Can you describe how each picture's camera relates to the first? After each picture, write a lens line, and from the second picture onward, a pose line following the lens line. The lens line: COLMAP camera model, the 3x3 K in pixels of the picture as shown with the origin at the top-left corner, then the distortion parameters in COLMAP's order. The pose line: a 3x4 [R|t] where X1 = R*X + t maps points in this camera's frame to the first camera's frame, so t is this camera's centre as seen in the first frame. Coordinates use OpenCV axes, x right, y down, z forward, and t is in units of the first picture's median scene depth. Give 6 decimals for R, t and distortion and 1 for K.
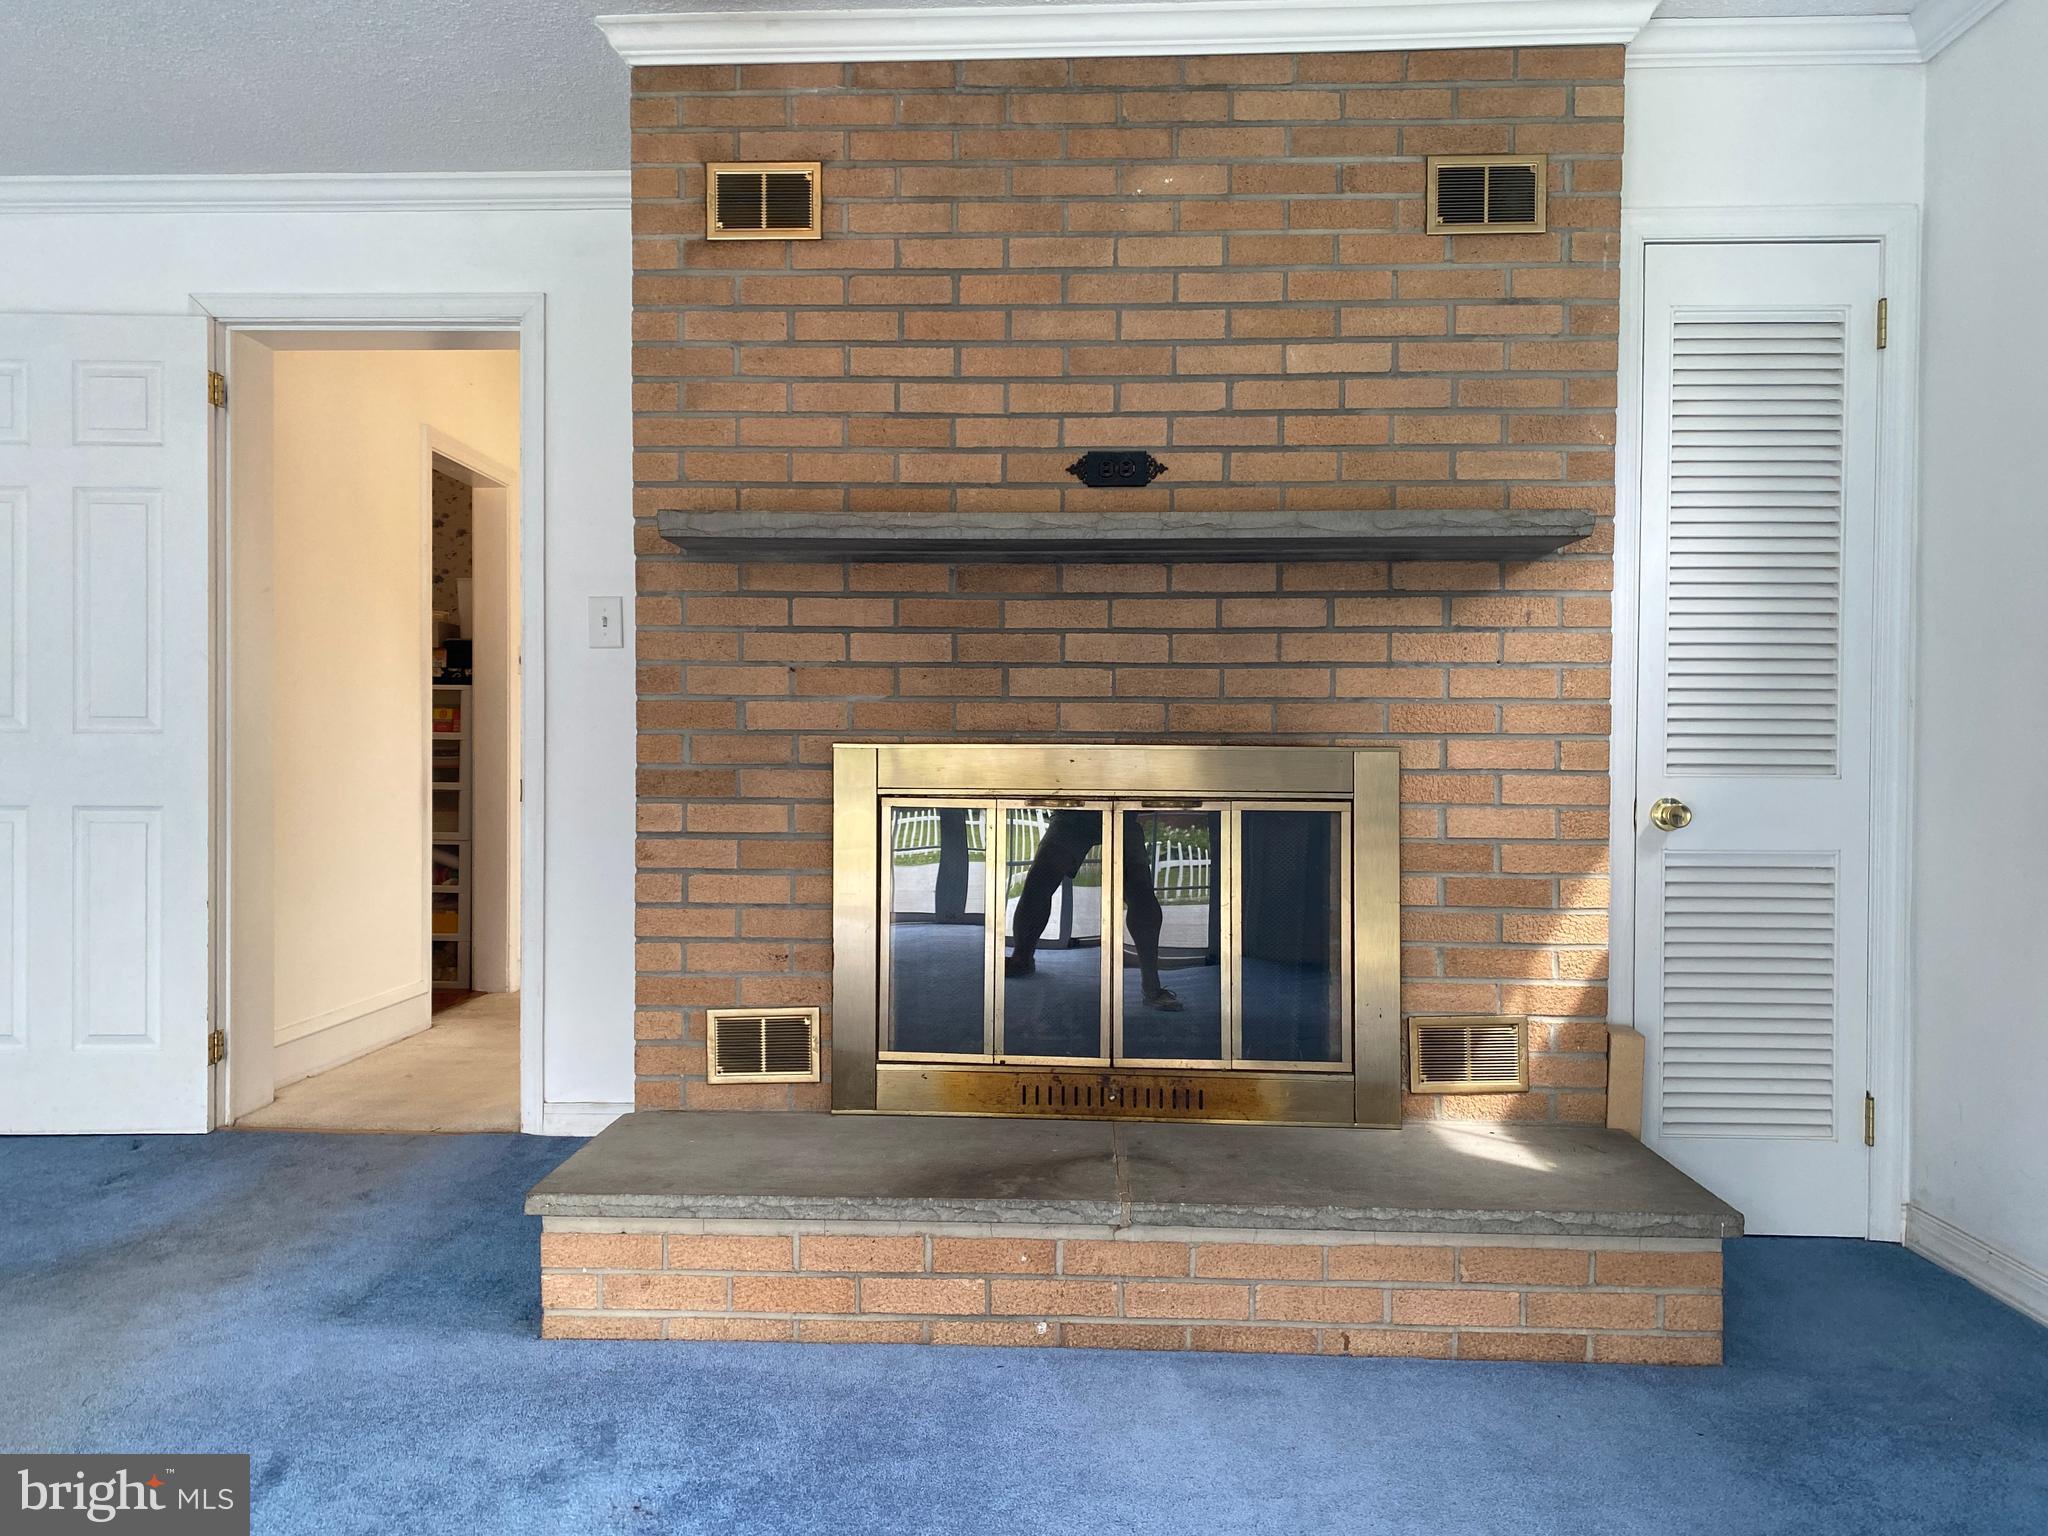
lens RADIAL K [[1524.5, 0, 1024.0], [0, 1524.5, 768.0], [0, 0, 1]] dist [0.015668, -0.001891]
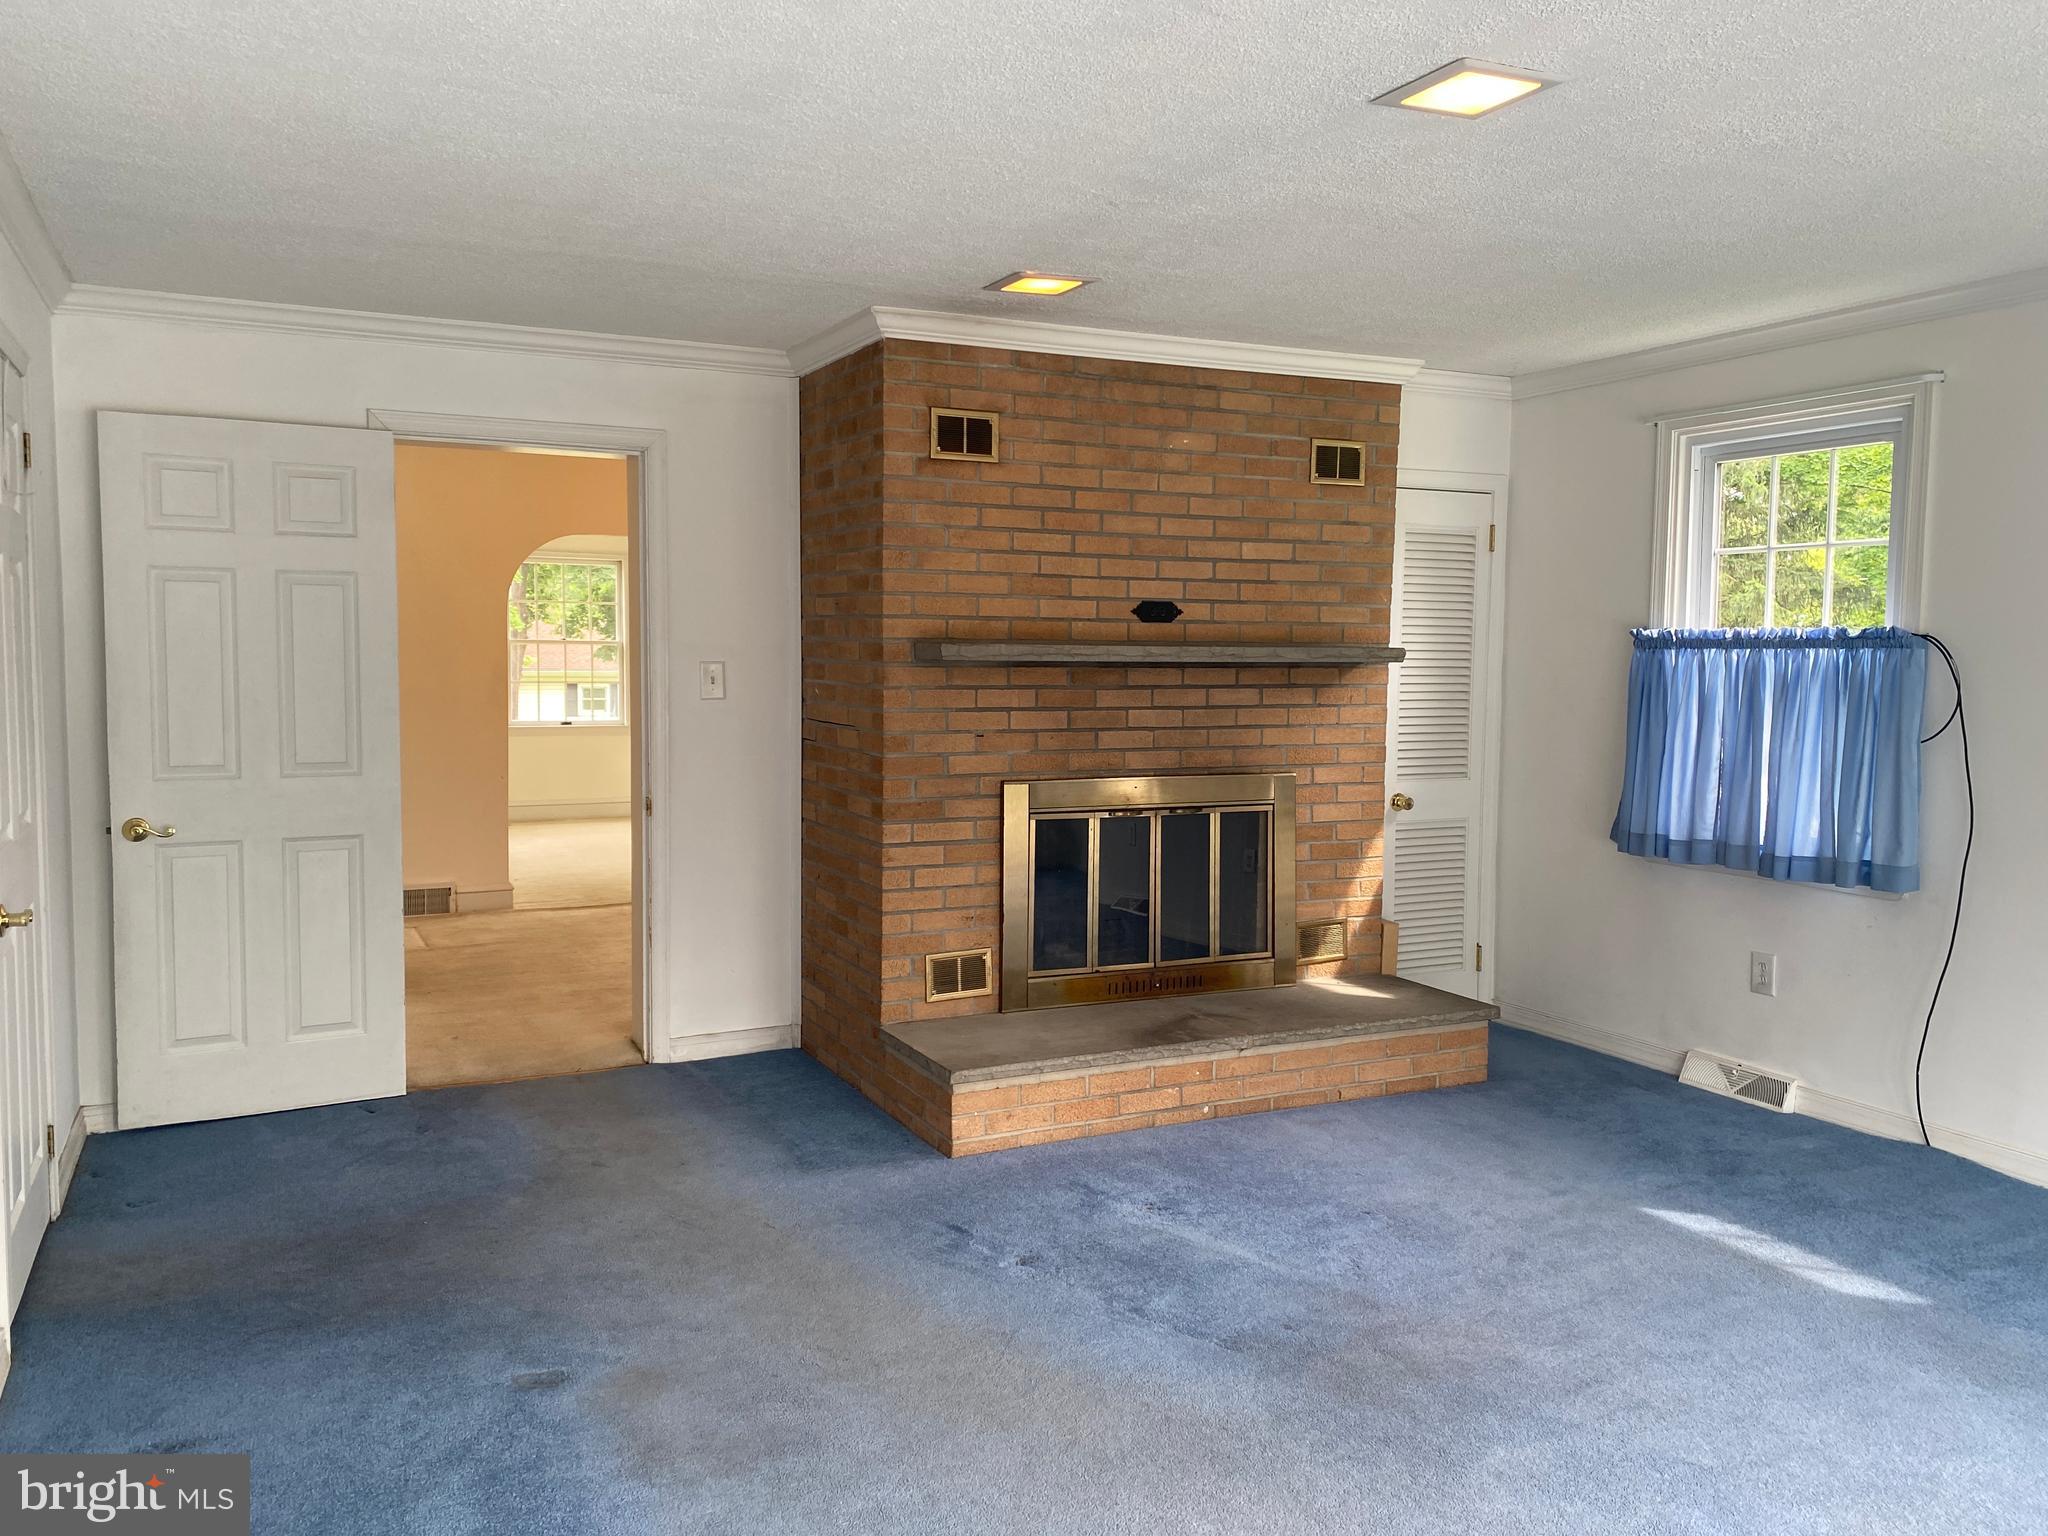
lens RADIAL K [[1527.0, 0, 1012.0], [0, 1527.0, 752.9], [0, 0, 1]] dist [0.104016, -0.109874]
pose [[0.881959, -0.029338, 0.470412, -0.875866], [0.003898, 0.998481, 0.054964, -0.135211], [-0.471309, -0.046643, 0.880734, -0.411163]]
